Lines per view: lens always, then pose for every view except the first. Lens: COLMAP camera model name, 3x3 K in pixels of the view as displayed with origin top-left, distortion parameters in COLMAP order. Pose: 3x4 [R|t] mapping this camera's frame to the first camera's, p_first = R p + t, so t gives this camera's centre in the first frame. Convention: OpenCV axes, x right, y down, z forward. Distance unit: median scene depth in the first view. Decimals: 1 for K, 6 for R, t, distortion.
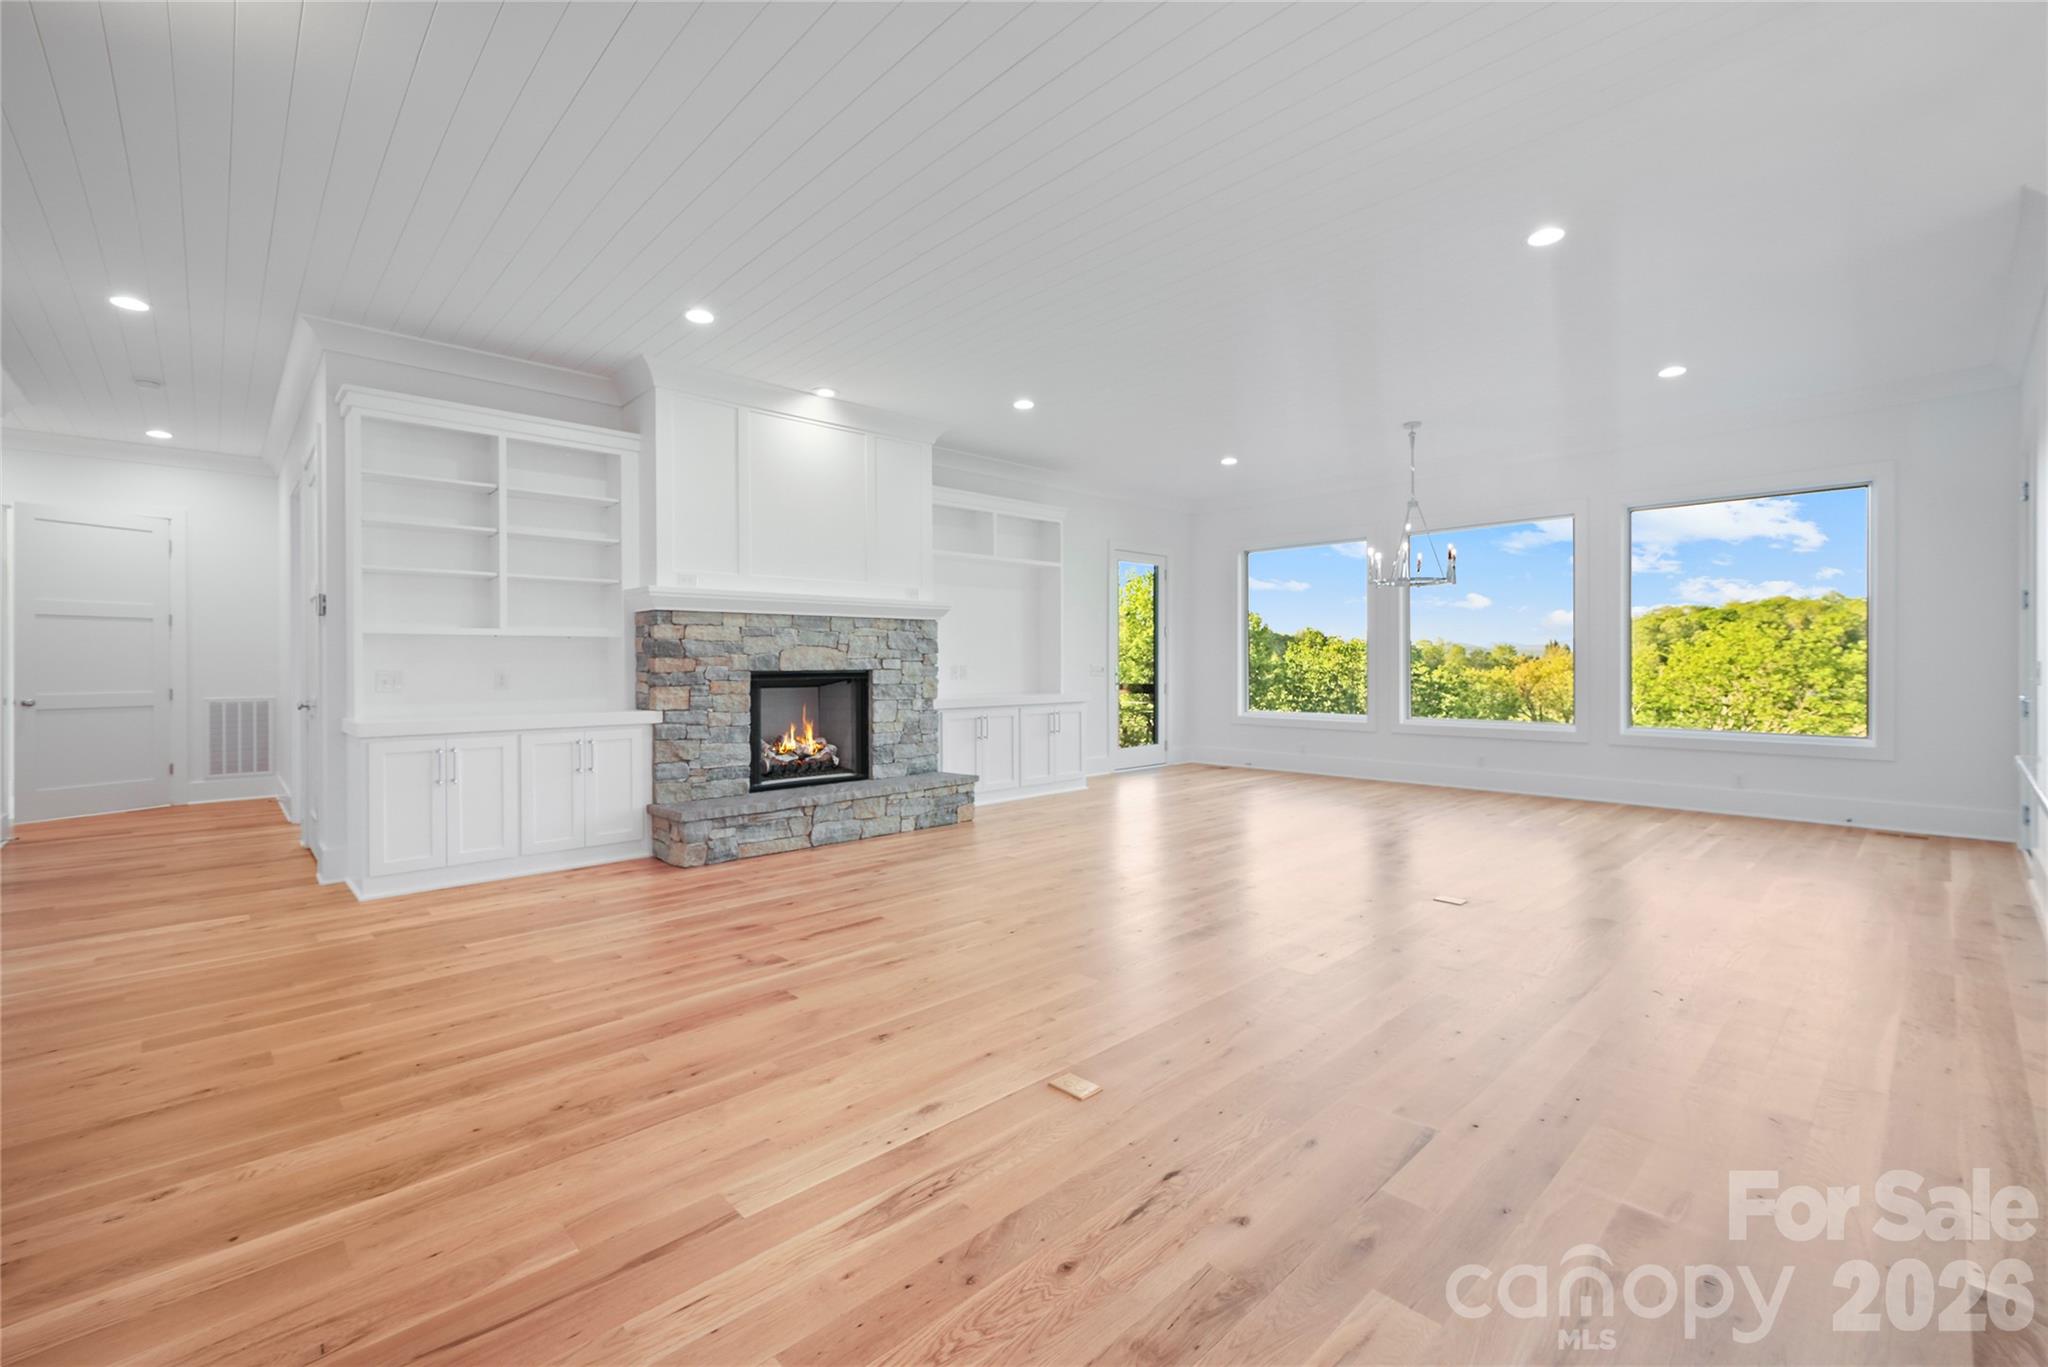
lens RADIAL K [[876.3, 0, 1022.1], [0, 876.3, 668.3], [0, 0, 1]] dist [0.000744, 0.000196]
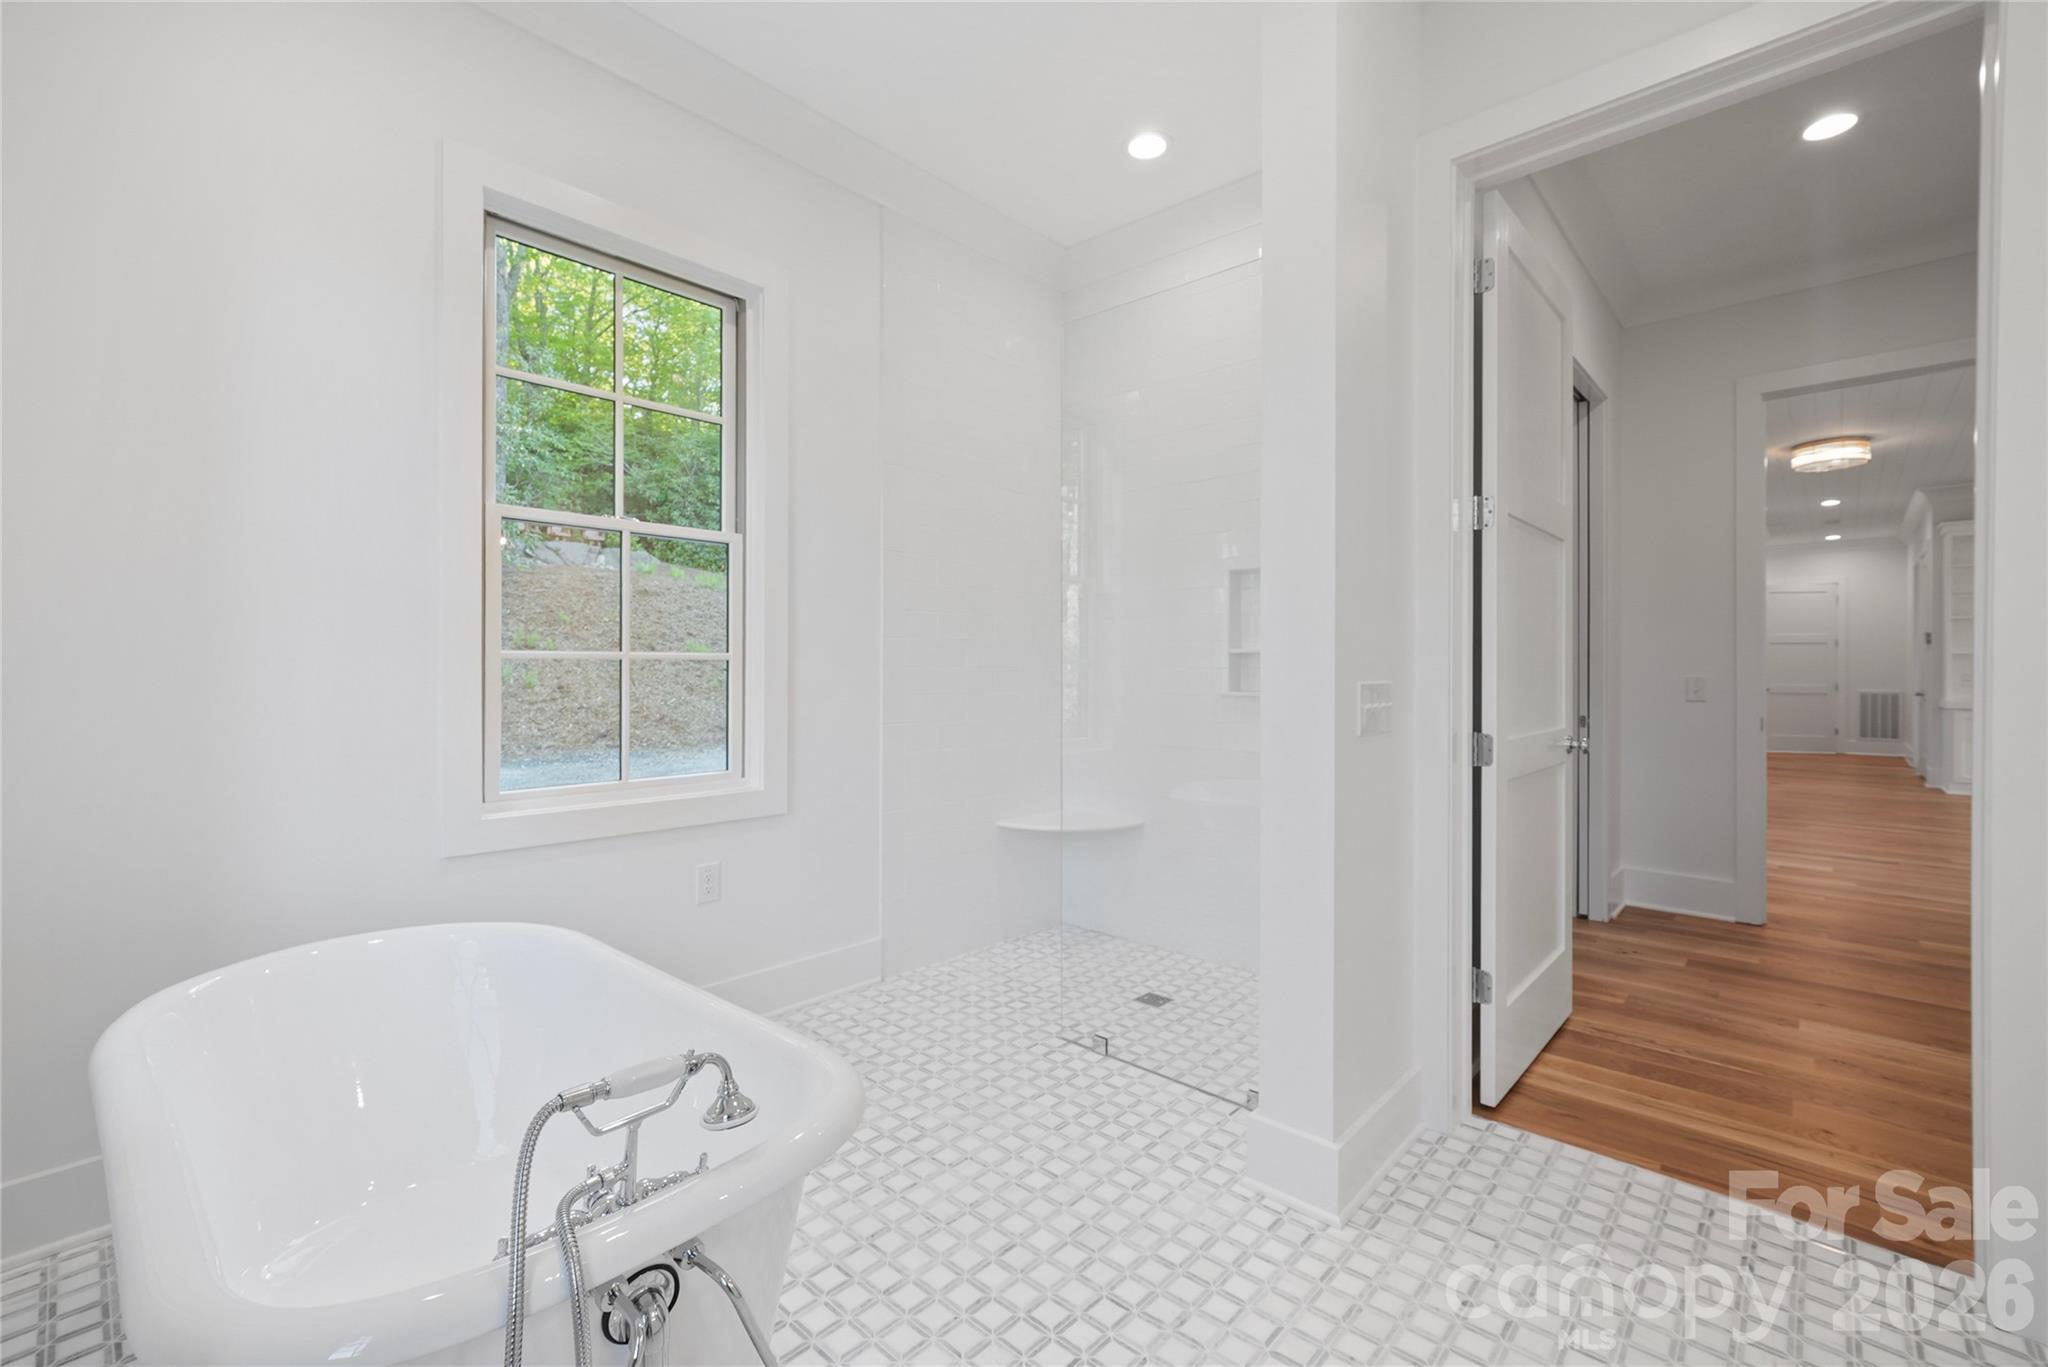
lens RADIAL K [[876.3, 0, 1022.1], [0, 876.3, 668.3], [0, 0, 1]] dist [0.000744, 0.000196]
pose [[0.072638, 0.002226, -0.997356, 0.621162], [-0.008594, 0.999962, 0.001606, 0.004115], [0.997321, 0.008454, 0.072654, -0.712531]]
